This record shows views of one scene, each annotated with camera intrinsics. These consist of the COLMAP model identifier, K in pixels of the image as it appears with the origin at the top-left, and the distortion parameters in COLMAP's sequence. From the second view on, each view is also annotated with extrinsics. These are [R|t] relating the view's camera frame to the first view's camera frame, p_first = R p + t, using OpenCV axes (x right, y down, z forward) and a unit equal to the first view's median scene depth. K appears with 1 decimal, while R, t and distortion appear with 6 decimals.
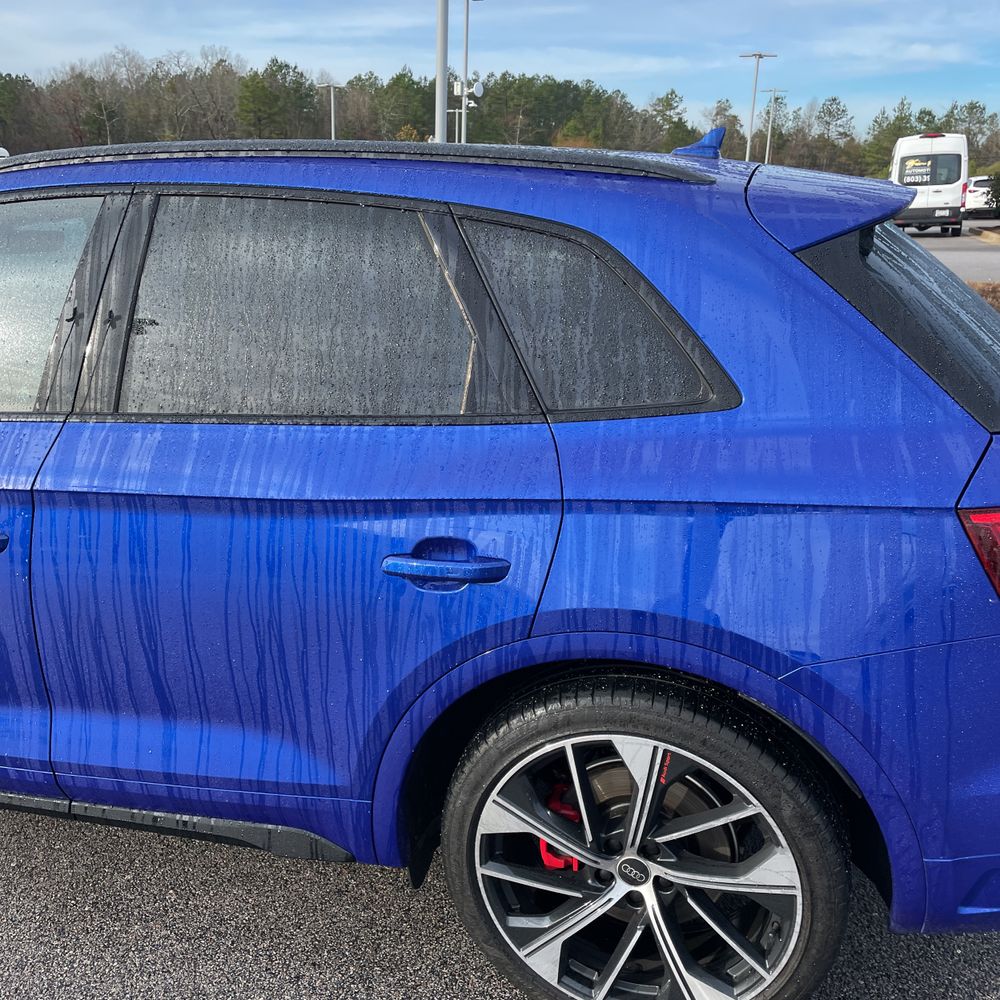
lens RADIAL K [[1023.1, 0, 495.7], [0, 1023.1, 500.1], [0, 0, 1]] dist [0.101813, -0.146708]
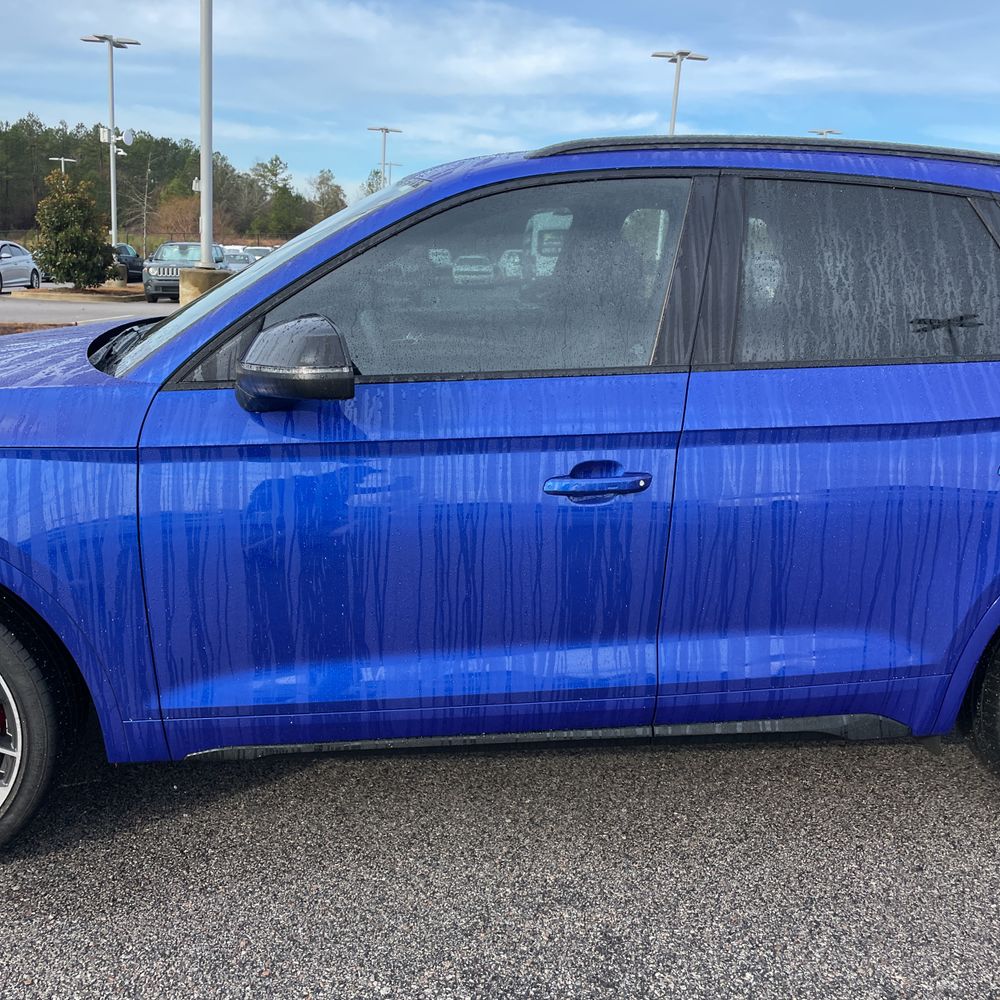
lens RADIAL K [[1023.1, 0, 495.7], [0, 1023.1, 500.1], [0, 0, 1]] dist [0.101813, -0.146708]
pose [[0.923658, -0.057856, 0.378826, -1.122499], [0.080463, 0.995781, -0.044107, 0.103559], [-0.374676, 0.071221, 0.924416, 0.054868]]
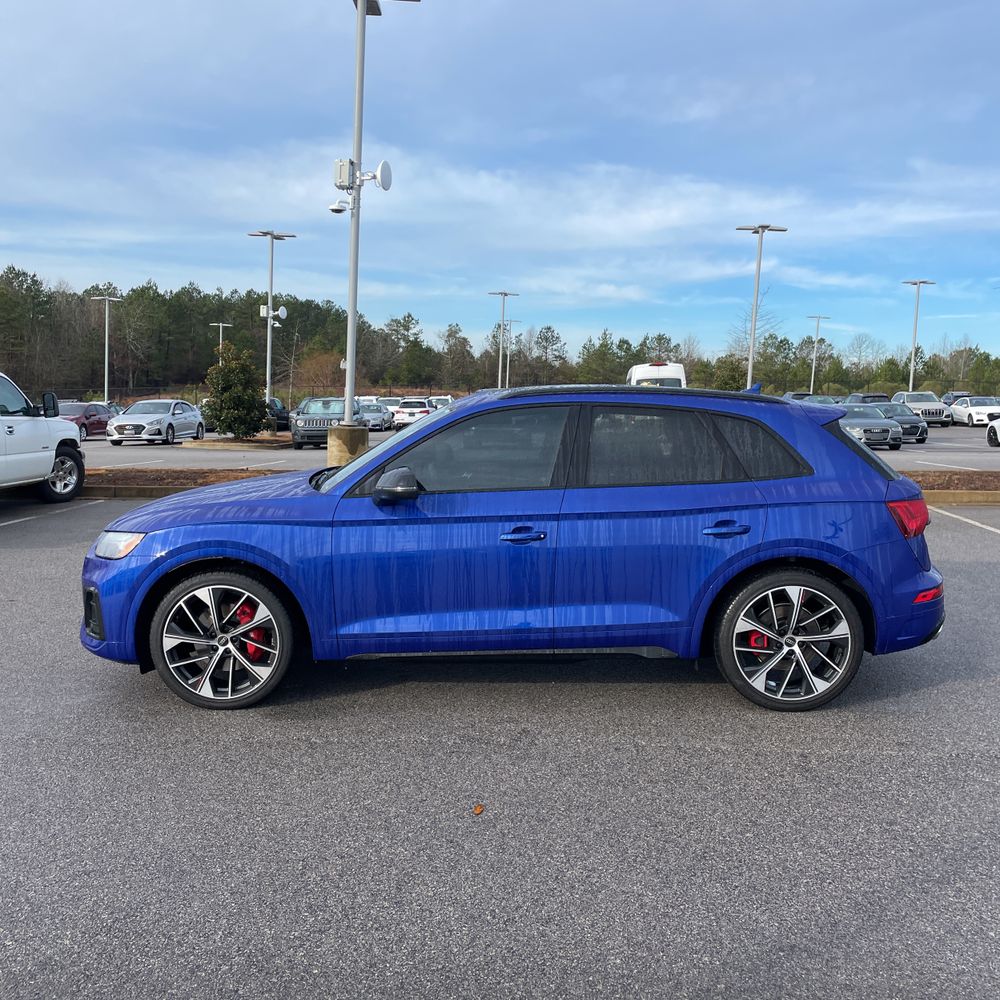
lens RADIAL K [[1050.7, 0, 519.4], [0, 1050.7, 490.7], [0, 0, 1]] dist [0.149021, -0.262431]
pose [[0.957237, -0.010220, 0.289124, -1.389081], [0.068840, 0.978718, -0.193321, 0.465379], [-0.280995, 0.204957, 0.937568, -1.558930]]
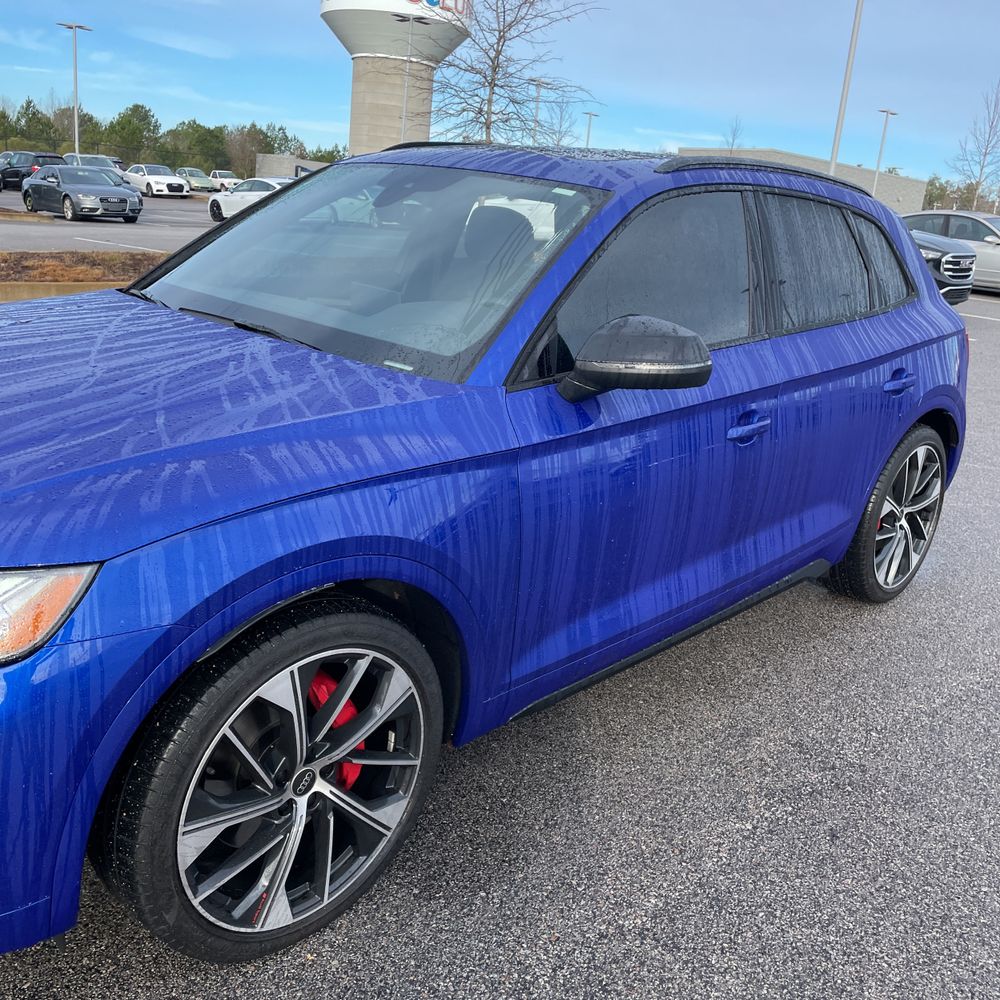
lens RADIAL K [[1023.1, 0, 495.7], [0, 1023.1, 500.1], [0, 0, 1]] dist [0.101813, -0.146708]
pose [[0.435421, -0.220382, 0.872835, -2.128370], [0.195322, 0.969603, 0.147377, -0.156751], [-0.878782, 0.106312, 0.465231, 0.707344]]
